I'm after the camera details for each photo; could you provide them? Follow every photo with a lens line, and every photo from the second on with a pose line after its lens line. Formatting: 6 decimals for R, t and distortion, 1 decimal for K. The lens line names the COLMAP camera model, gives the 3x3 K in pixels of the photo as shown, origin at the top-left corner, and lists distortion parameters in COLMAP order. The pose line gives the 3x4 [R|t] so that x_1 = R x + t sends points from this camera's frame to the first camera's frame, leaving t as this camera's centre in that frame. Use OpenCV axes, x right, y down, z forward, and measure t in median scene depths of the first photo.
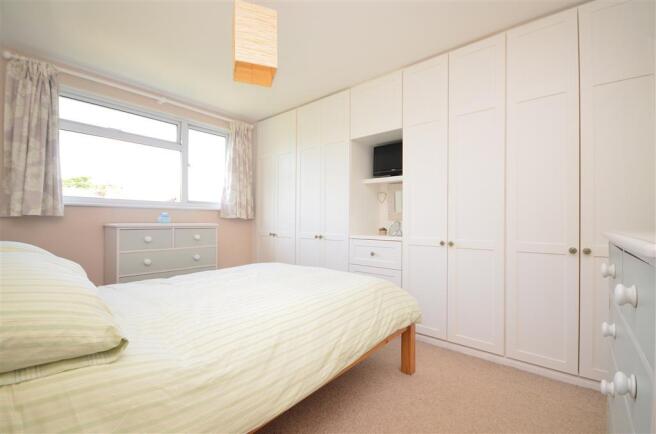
lens RADIAL K [[287.0, 0, 330.2], [0, 287.0, 219.7], [0, 0, 1]] dist [0.001682, -0.008995]
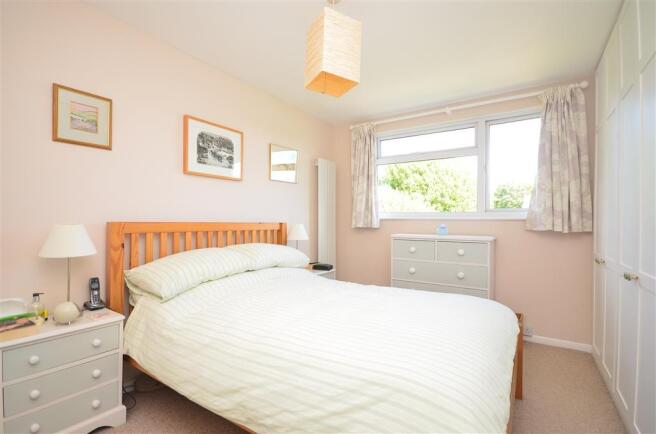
lens RADIAL K [[297.6, 0, 329.7], [0, 297.6, 226.1], [0, 0, 1]] dist [-0.002837, -0.000300]
pose [[0.123995, 0.003184, -0.992278, 0.390124], [-0.004383, 0.999987, 0.002661, -0.019567], [0.992273, 0.004020, 0.124008, 0.488381]]
